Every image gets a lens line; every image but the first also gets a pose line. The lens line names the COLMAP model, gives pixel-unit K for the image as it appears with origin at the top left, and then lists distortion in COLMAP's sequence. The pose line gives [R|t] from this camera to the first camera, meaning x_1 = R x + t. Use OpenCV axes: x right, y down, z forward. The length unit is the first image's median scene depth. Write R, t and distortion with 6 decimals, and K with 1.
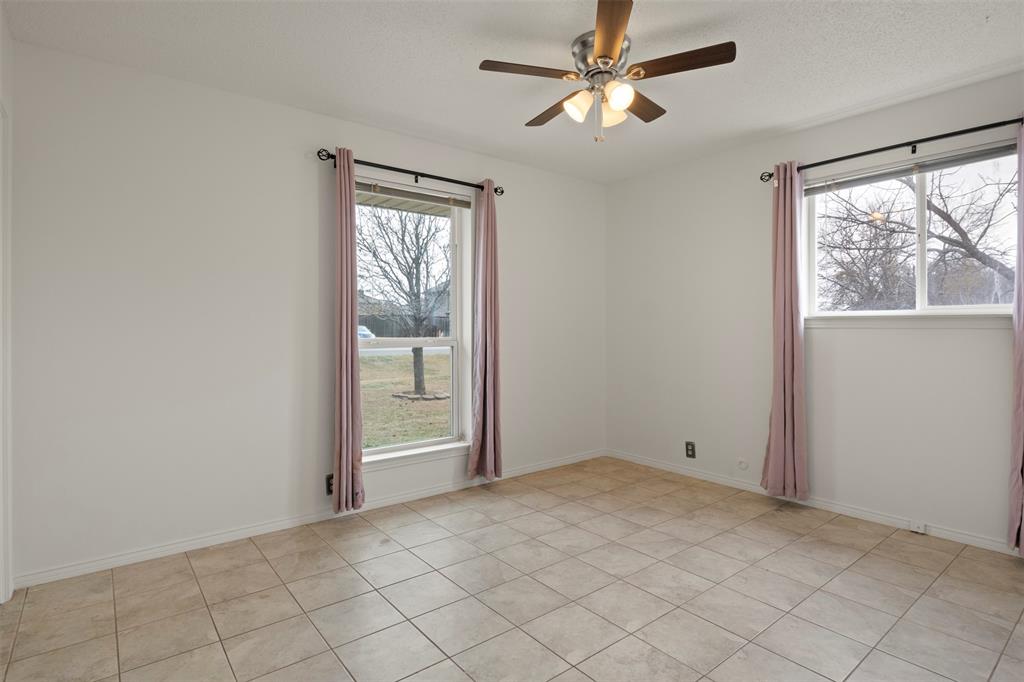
lens RADIAL K [[525.4, 0, 513.1], [0, 525.4, 328.8], [0, 0, 1]] dist [-0.015555, 0.000889]
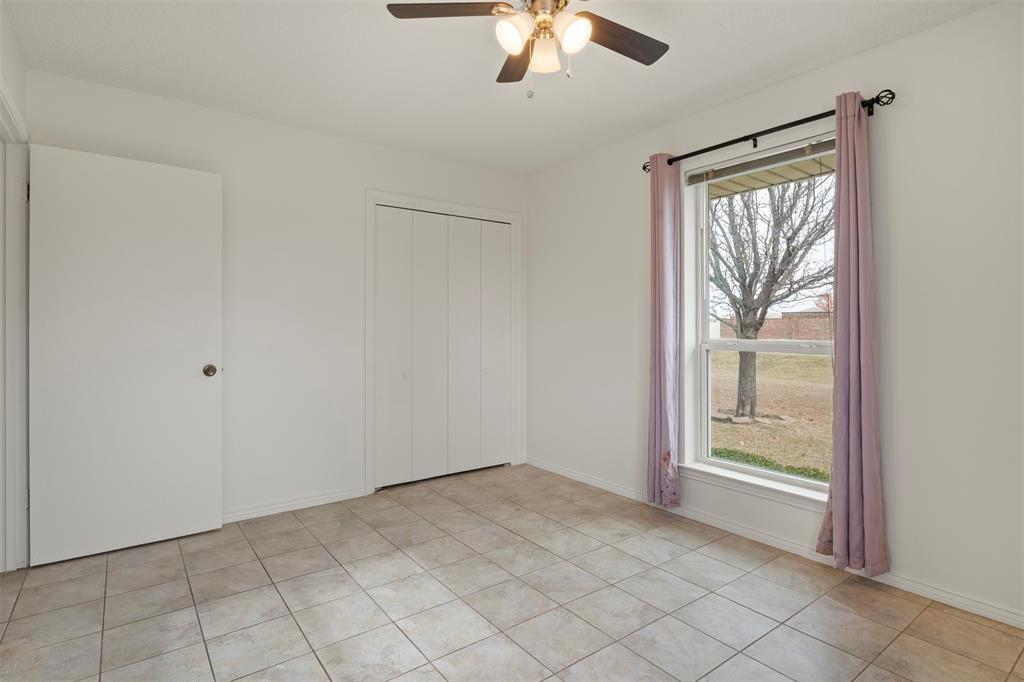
lens RADIAL K [[525.4, 0, 513.1], [0, 525.4, 328.8], [0, 0, 1]] dist [-0.015555, 0.000889]
pose [[-0.031868, 0.005704, -0.999476, 0.783159], [-0.007382, 0.999955, 0.005942, -0.001910], [0.999465, 0.007568, -0.031824, 0.814312]]
